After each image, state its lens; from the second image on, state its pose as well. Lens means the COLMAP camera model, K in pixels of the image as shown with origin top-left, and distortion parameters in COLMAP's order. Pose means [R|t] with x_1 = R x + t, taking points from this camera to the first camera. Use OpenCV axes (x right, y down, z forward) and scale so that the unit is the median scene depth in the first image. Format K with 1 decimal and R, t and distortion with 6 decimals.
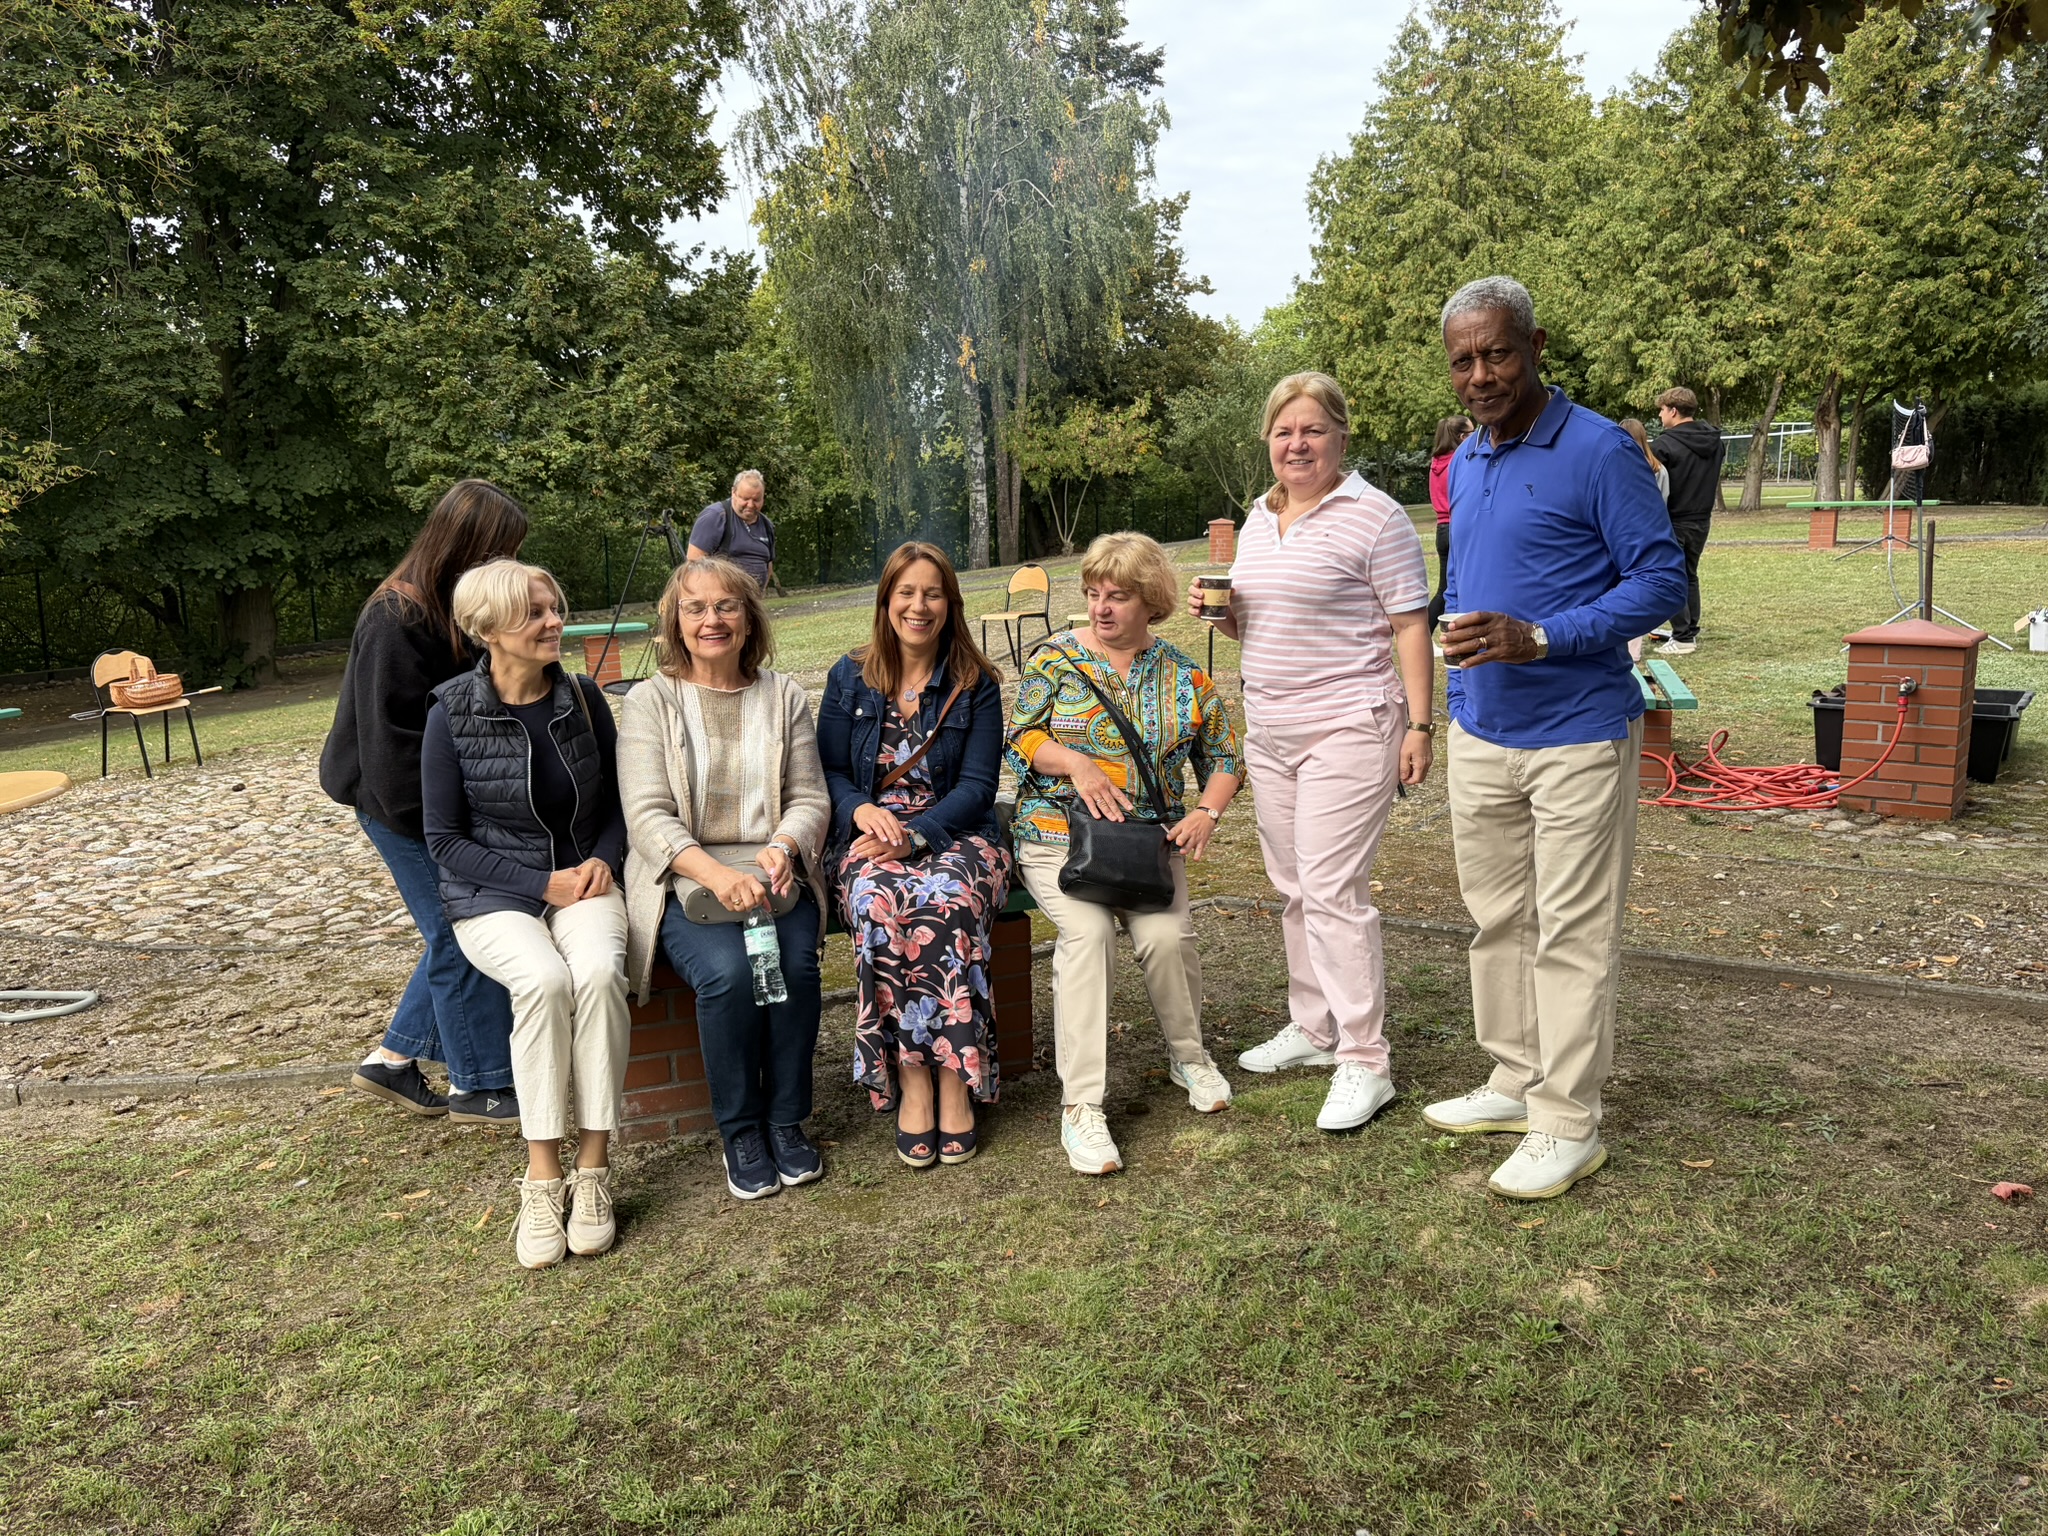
lens RADIAL K [[1549.8, 0, 1031.7], [0, 1549.8, 743.2], [0, 0, 1]] dist [0.029477, -0.028046]
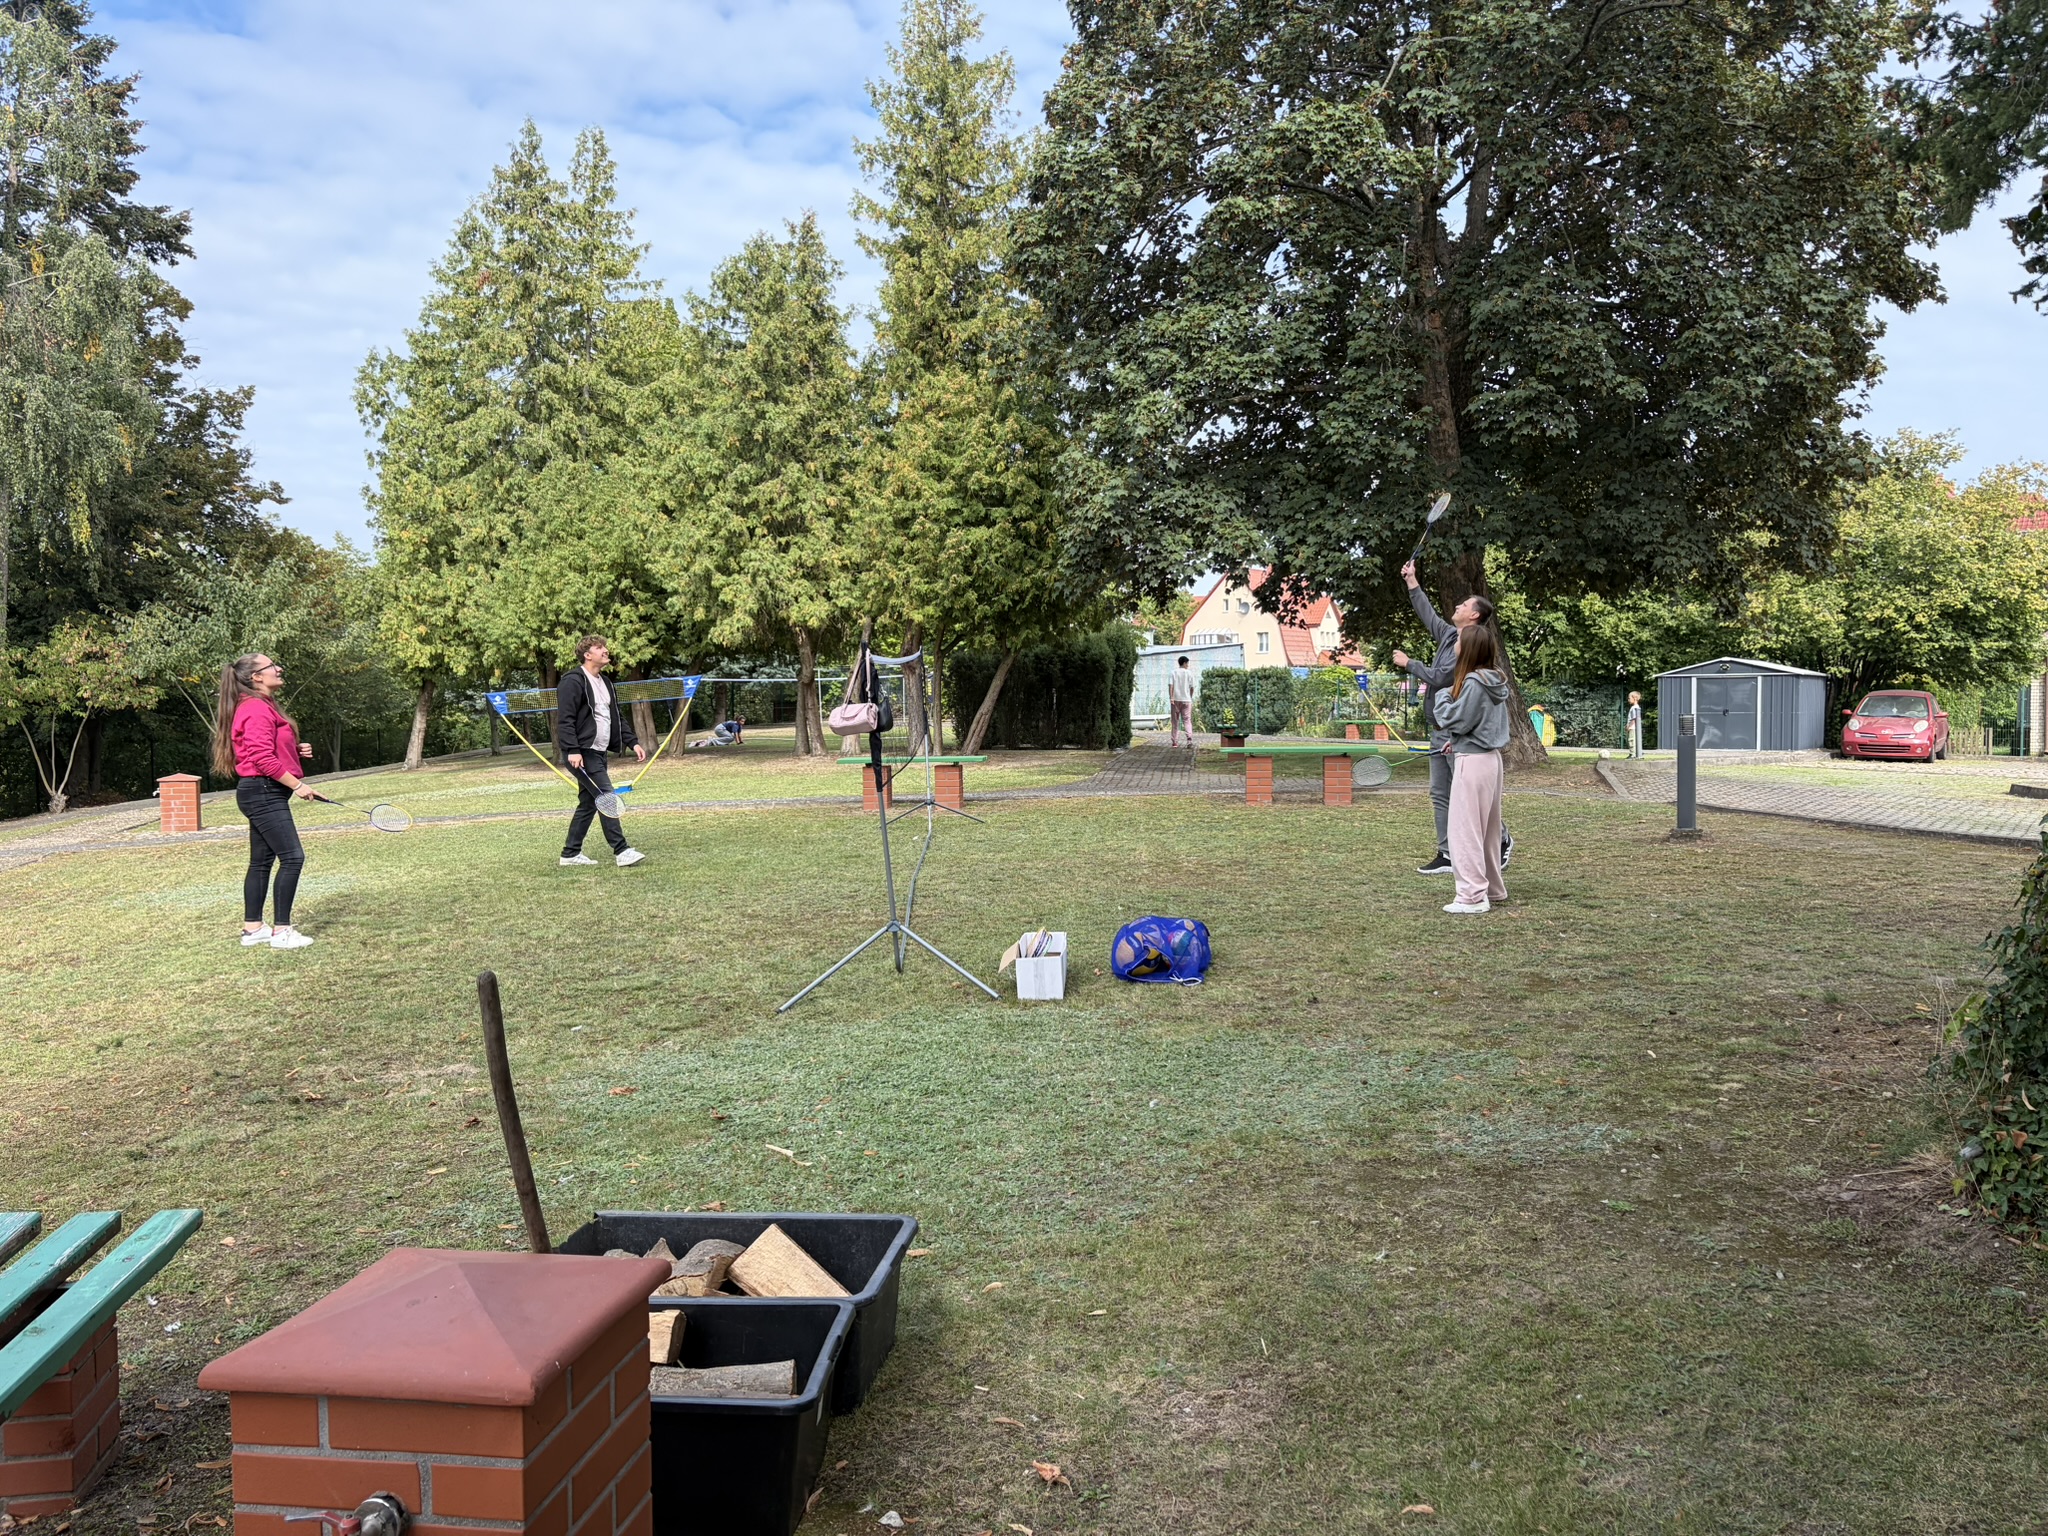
lens RADIAL K [[1549.8, 0, 1021.6], [0, 1549.8, 763.2], [0, 0, 1]] dist [0.029477, -0.028046]
pose [[0.878382, -0.009658, 0.477862, 0.108227], [0.073544, 0.990620, -0.115164, -0.029546], [-0.472267, 0.136302, 0.870853, 0.132186]]
